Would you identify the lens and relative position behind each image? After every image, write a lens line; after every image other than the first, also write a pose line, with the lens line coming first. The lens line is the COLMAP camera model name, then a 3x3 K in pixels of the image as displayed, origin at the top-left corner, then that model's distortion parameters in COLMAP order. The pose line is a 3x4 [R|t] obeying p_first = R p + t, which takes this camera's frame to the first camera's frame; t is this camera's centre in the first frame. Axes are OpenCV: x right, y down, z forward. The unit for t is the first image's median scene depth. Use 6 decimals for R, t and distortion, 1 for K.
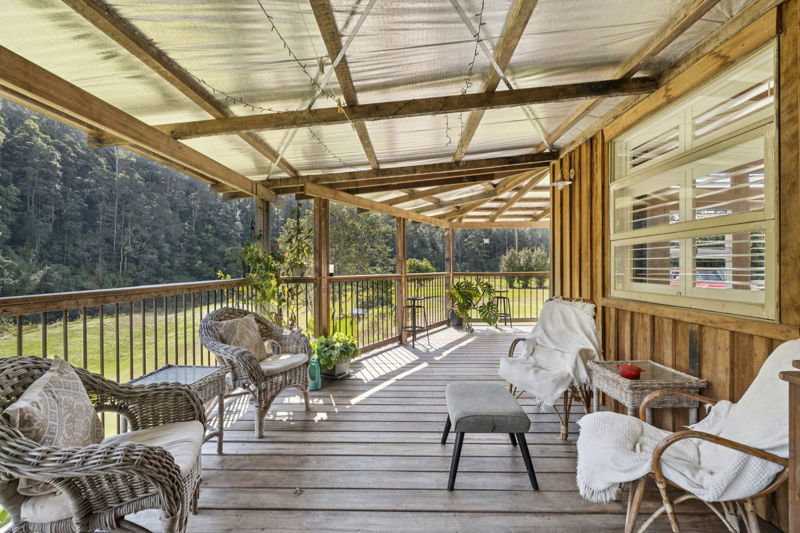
lens RADIAL K [[348.4, 0, 400.0], [0, 348.4, 266.5], [0, 0, 1]] dist [-0.001930, 0.000149]
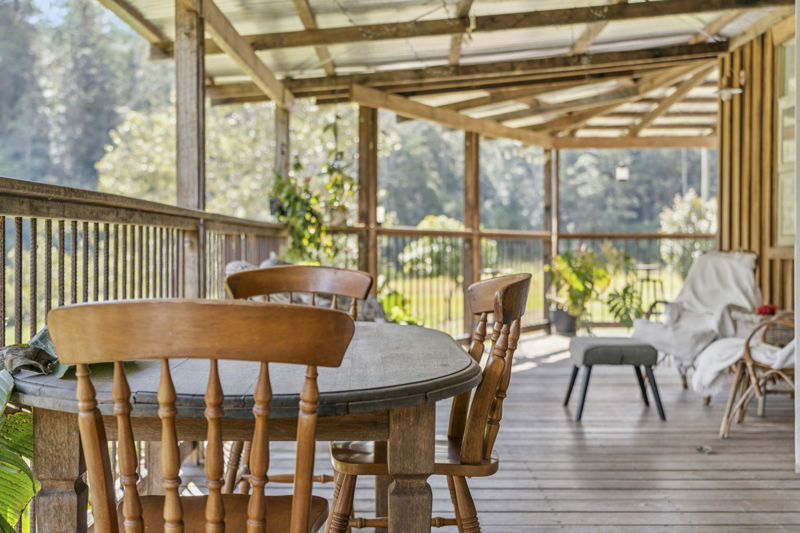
lens RADIAL K [[956.1, 0, 399.2], [0, 956.1, 252.8], [0, 0, 1]] dist [0.068100, -0.017831]
pose [[0.999937, 0.005194, 0.009921, -0.195529], [-0.005303, 0.999926, 0.010992, 0.062390], [-0.009863, -0.011044, 0.999890, -0.857593]]
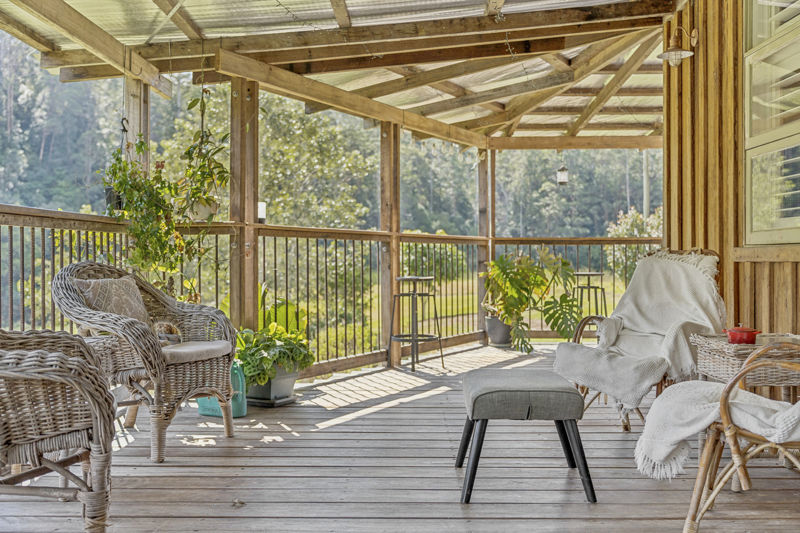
lens RADIAL K [[793.1, 0, 399.2], [0, 793.1, 245.8], [0, 0, 1]] dist [0.009326, 0.010614]
pose [[0.999838, 0.004608, 0.017428, -0.005122], [-0.004440, 0.999944, -0.009635, 0.078388], [-0.017472, 0.009556, 0.999802, -0.254565]]
